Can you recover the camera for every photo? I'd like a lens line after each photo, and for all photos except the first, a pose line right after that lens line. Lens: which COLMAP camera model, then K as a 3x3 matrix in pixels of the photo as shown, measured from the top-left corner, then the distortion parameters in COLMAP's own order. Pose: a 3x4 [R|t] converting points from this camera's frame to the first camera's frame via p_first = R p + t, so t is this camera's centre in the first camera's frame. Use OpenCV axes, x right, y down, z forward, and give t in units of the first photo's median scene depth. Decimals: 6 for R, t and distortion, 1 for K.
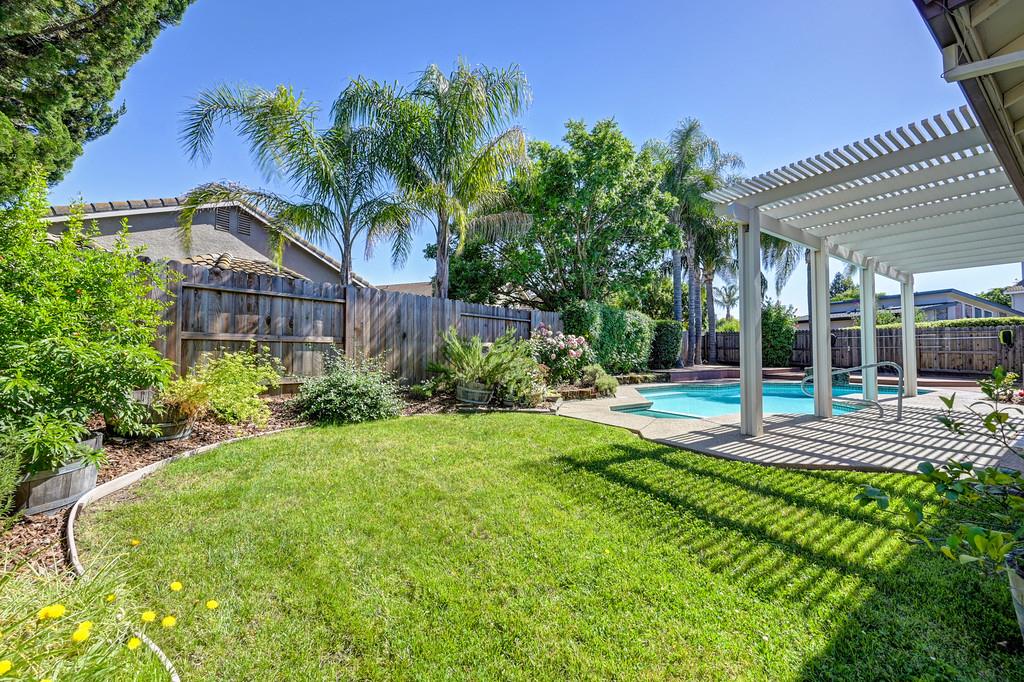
lens RADIAL K [[403.9, 0, 508.3], [0, 403.9, 330.4], [0, 0, 1]] dist [-0.001043, -0.000437]
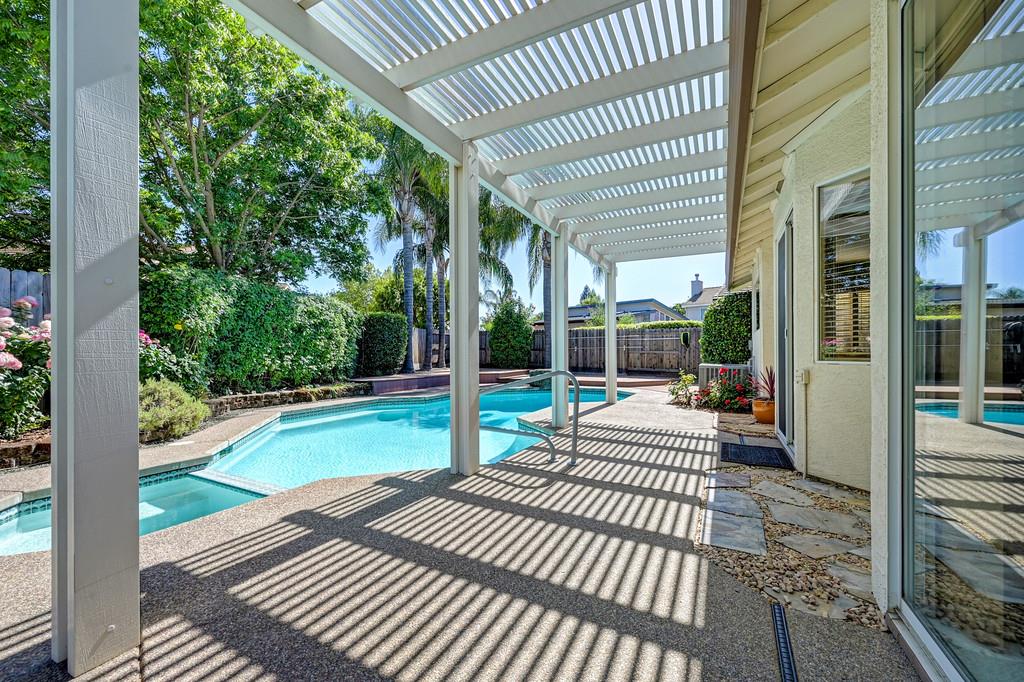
lens RADIAL K [[403.9, 0, 513.0], [0, 403.9, 350.0], [0, 0, 1]] dist [-0.001043, -0.000437]
pose [[0.880884, -0.003324, 0.473321, 0.281327], [-0.016936, 0.999114, 0.038534, 0.013495], [-0.473030, -0.041960, 0.880047, 0.234548]]
